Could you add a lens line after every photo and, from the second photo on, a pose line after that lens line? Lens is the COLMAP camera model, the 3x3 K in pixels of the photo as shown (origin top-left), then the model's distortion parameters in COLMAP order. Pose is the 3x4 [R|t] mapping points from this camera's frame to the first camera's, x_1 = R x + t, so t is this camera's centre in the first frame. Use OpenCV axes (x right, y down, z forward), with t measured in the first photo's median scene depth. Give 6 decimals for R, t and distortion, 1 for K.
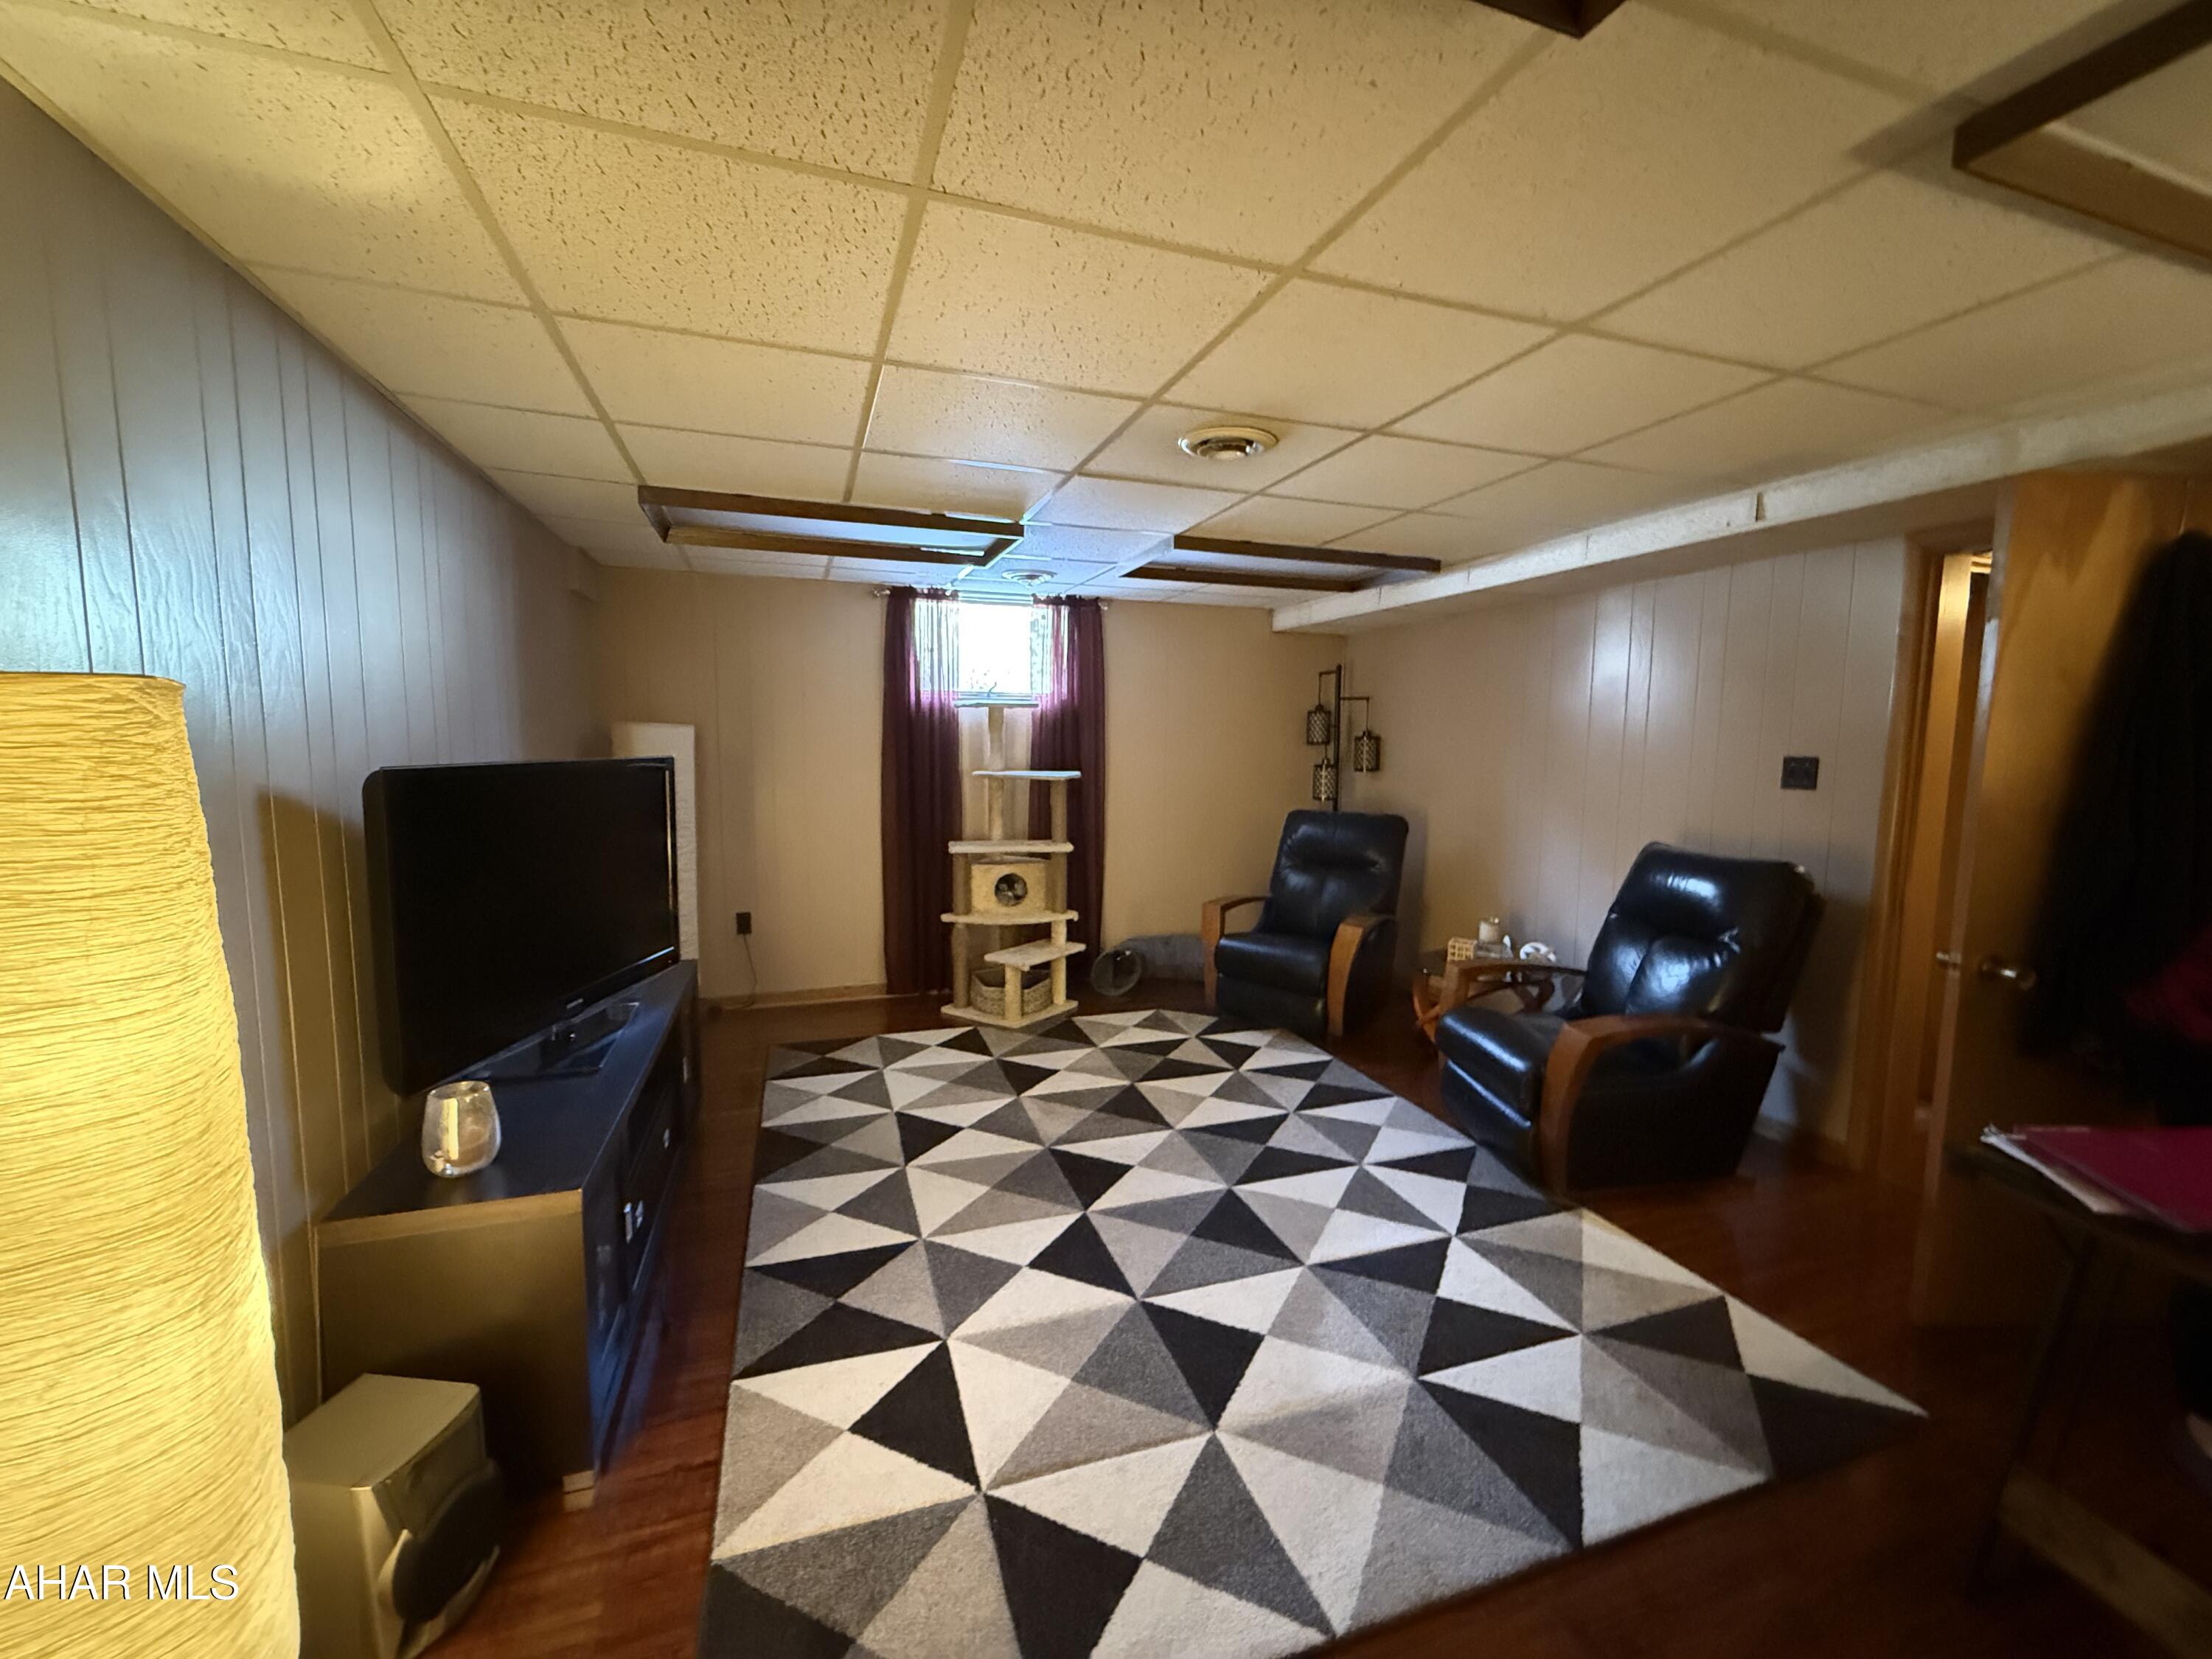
lens RADIAL K [[883.7, 0, 1104.1], [0, 883.7, 828.9], [0, 0, 1]] dist [-0.003054, 0.001074]
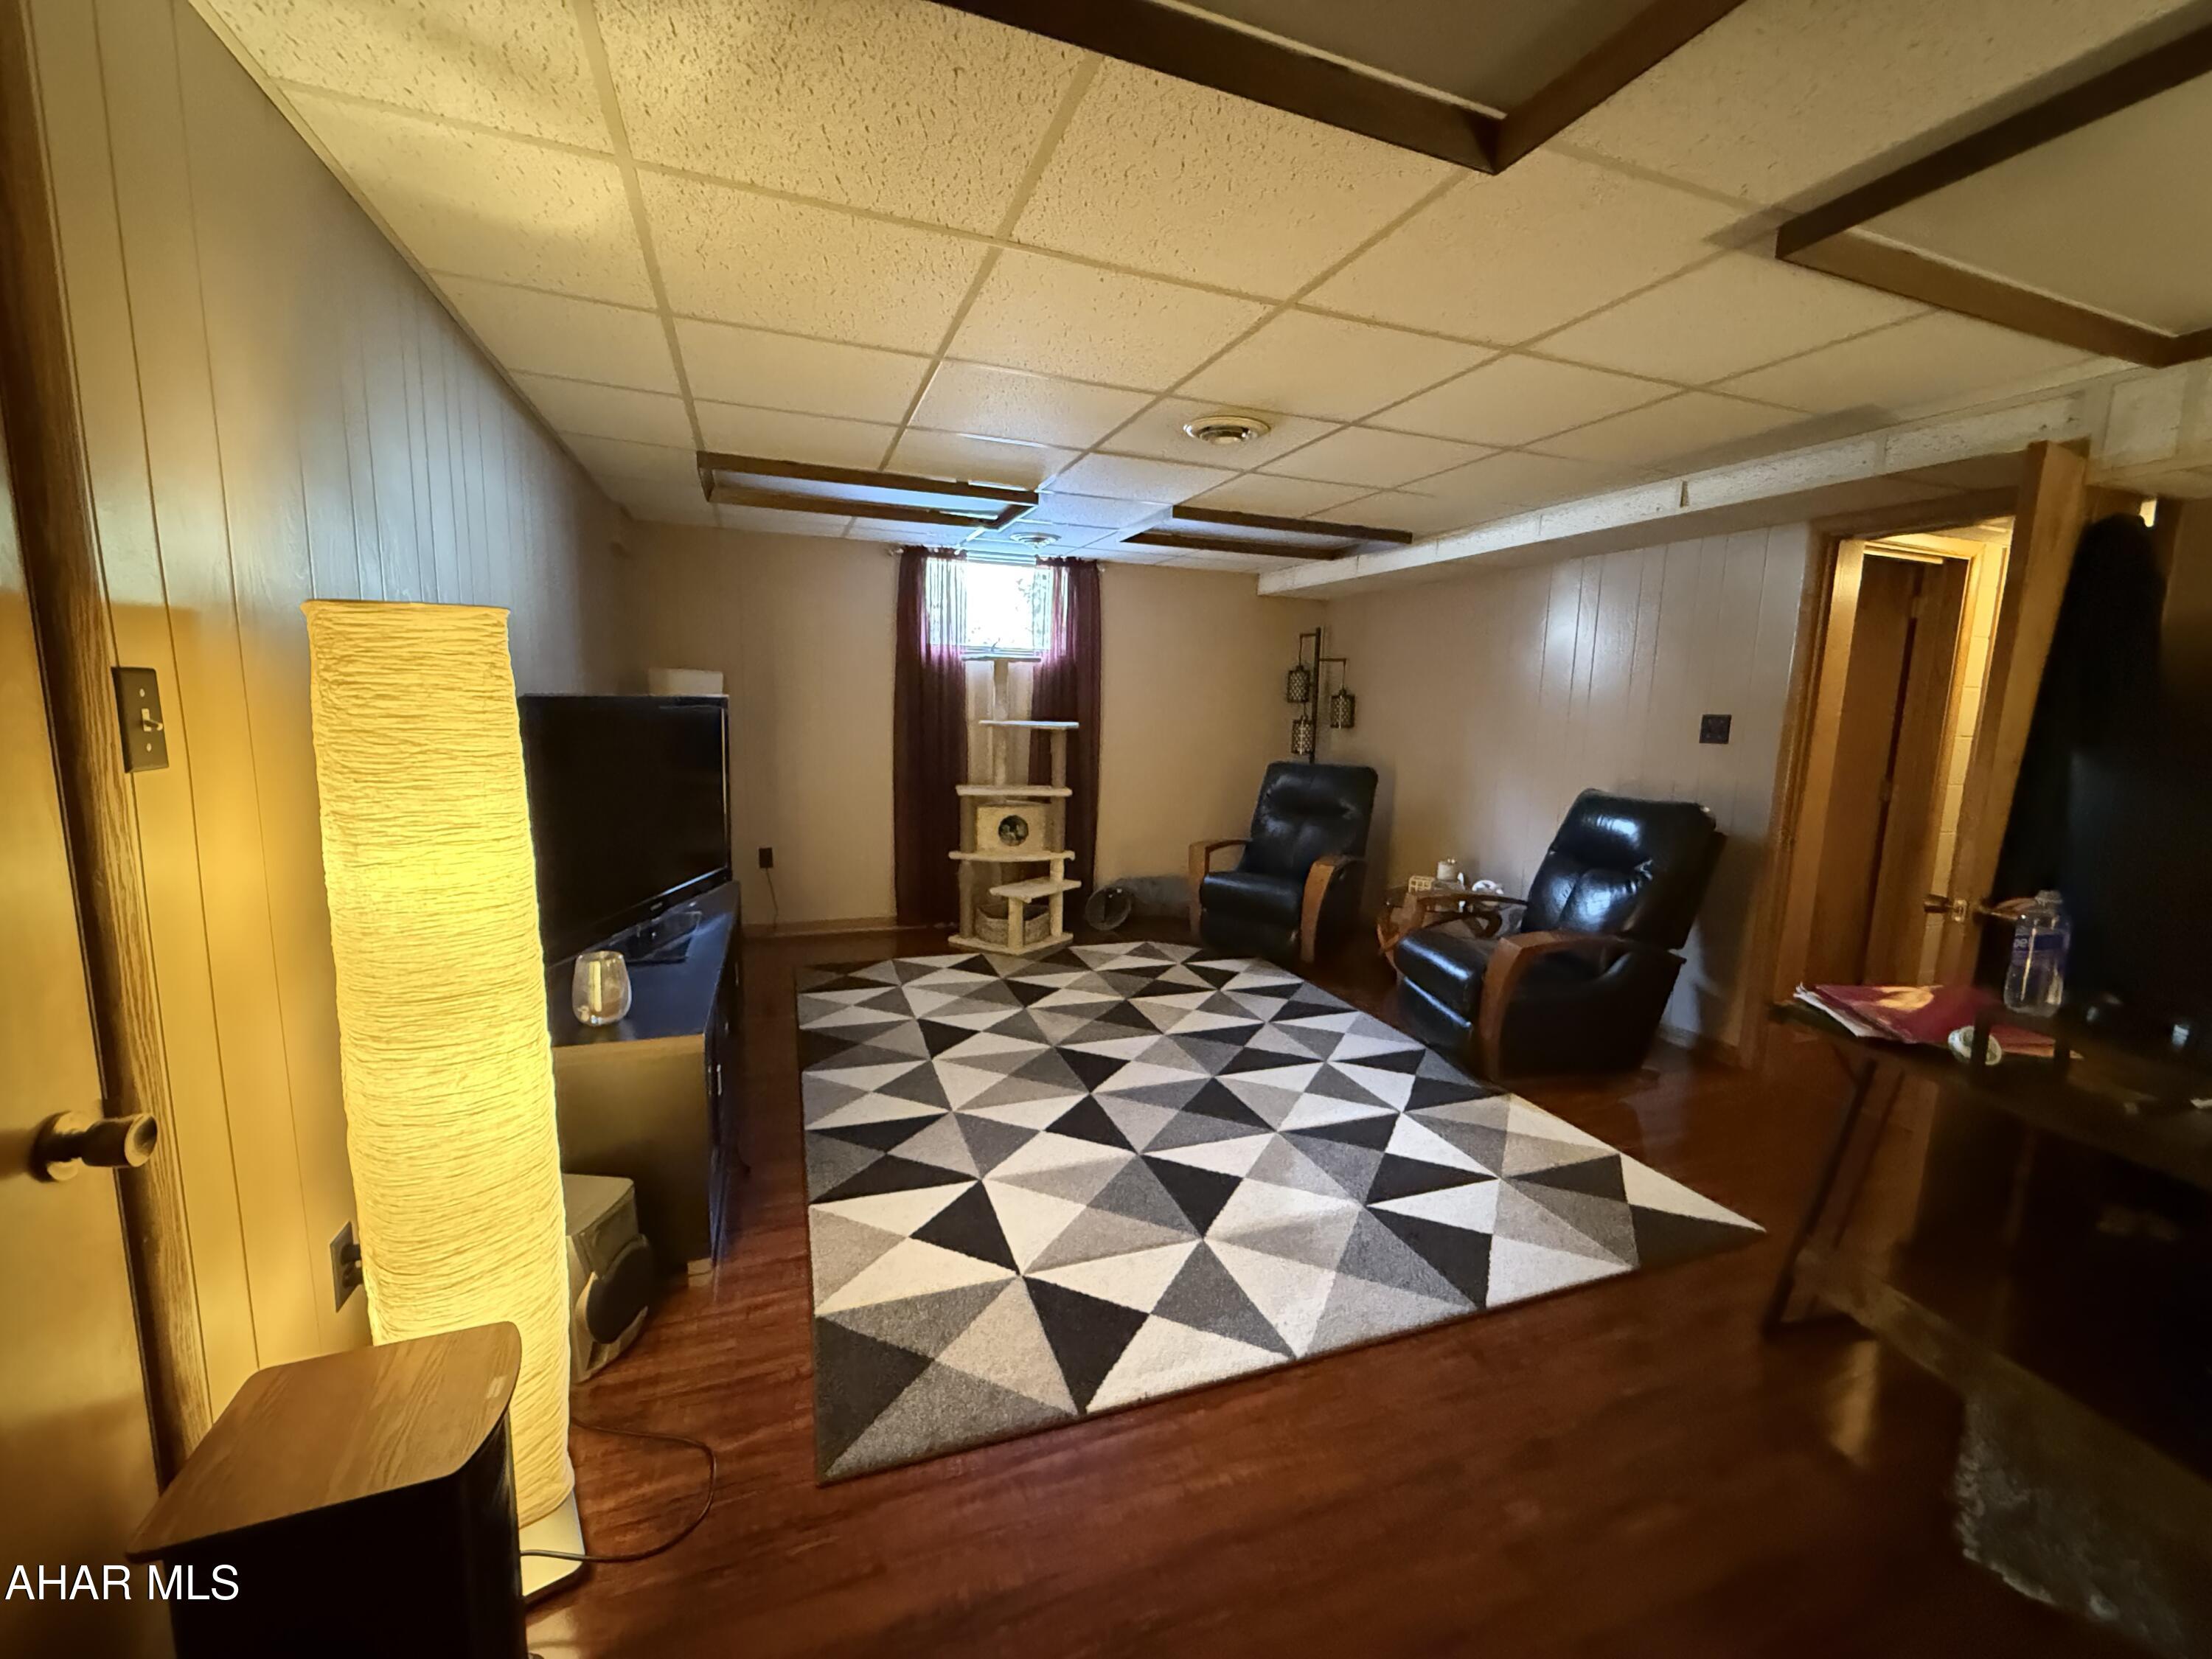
lens RADIAL K [[883.7, 0, 1103.5], [0, 883.7, 827.5], [0, 0, 1]] dist [-0.003054, 0.001074]
pose [[0.999595, 0.013741, 0.024906, -0.045075], [-0.014736, 0.999082, 0.040221, 0.041617], [-0.024331, -0.040572, 0.998880, -0.181733]]
